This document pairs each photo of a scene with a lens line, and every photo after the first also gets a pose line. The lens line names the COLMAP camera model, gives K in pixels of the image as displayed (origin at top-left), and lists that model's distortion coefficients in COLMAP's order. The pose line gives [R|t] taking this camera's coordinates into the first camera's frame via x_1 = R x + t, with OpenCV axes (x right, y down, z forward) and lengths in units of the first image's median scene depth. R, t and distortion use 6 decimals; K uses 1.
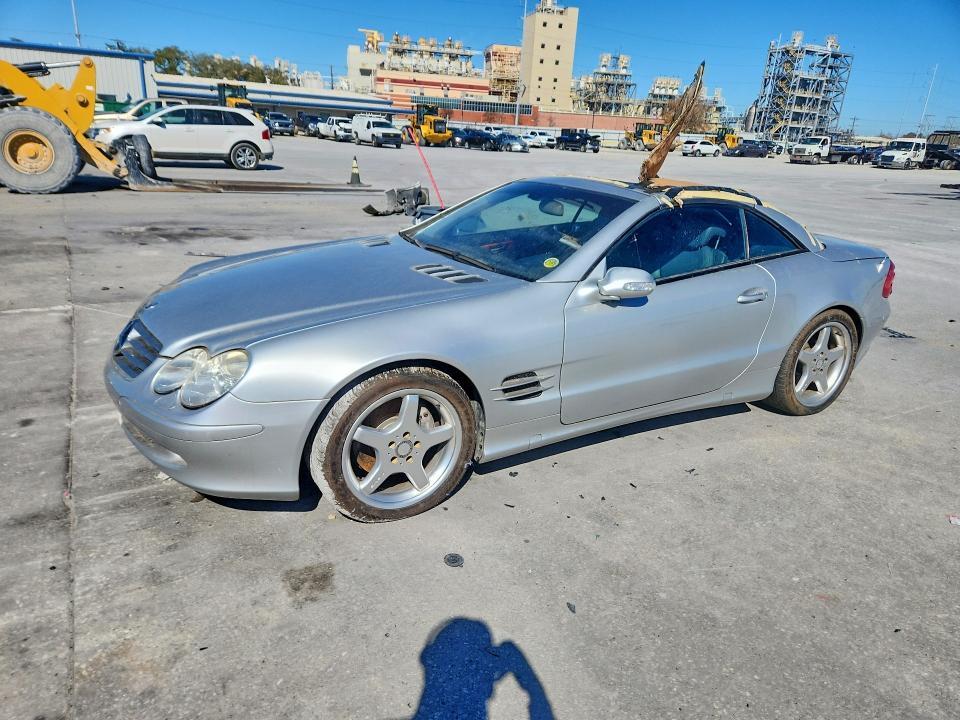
lens RADIAL K [[757.9, 0, 480.7], [0, 757.9, 356.4], [0, 0, 1]] dist [0.010831, 0.009896]
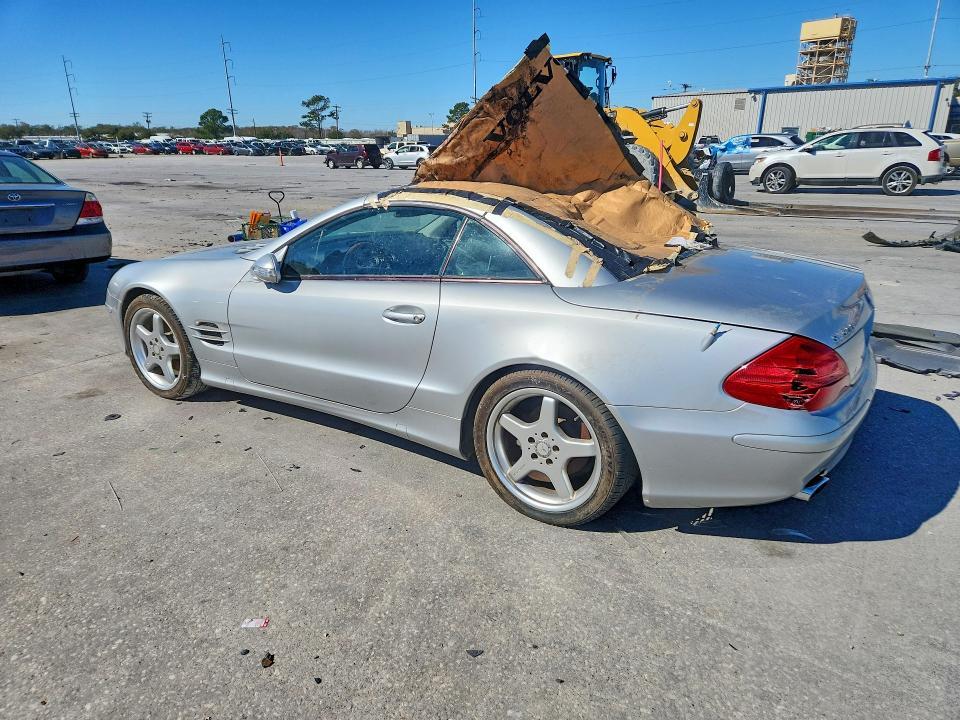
lens RADIAL K [[757.9, 0, 480.7], [0, 757.9, 356.4], [0, 0, 1]] dist [0.010831, 0.009896]
pose [[0.330565, 0.186315, -0.925210, 0.501872], [-0.234183, 0.965855, 0.110829, -0.061734], [0.914268, 0.180032, 0.362910, 0.338112]]
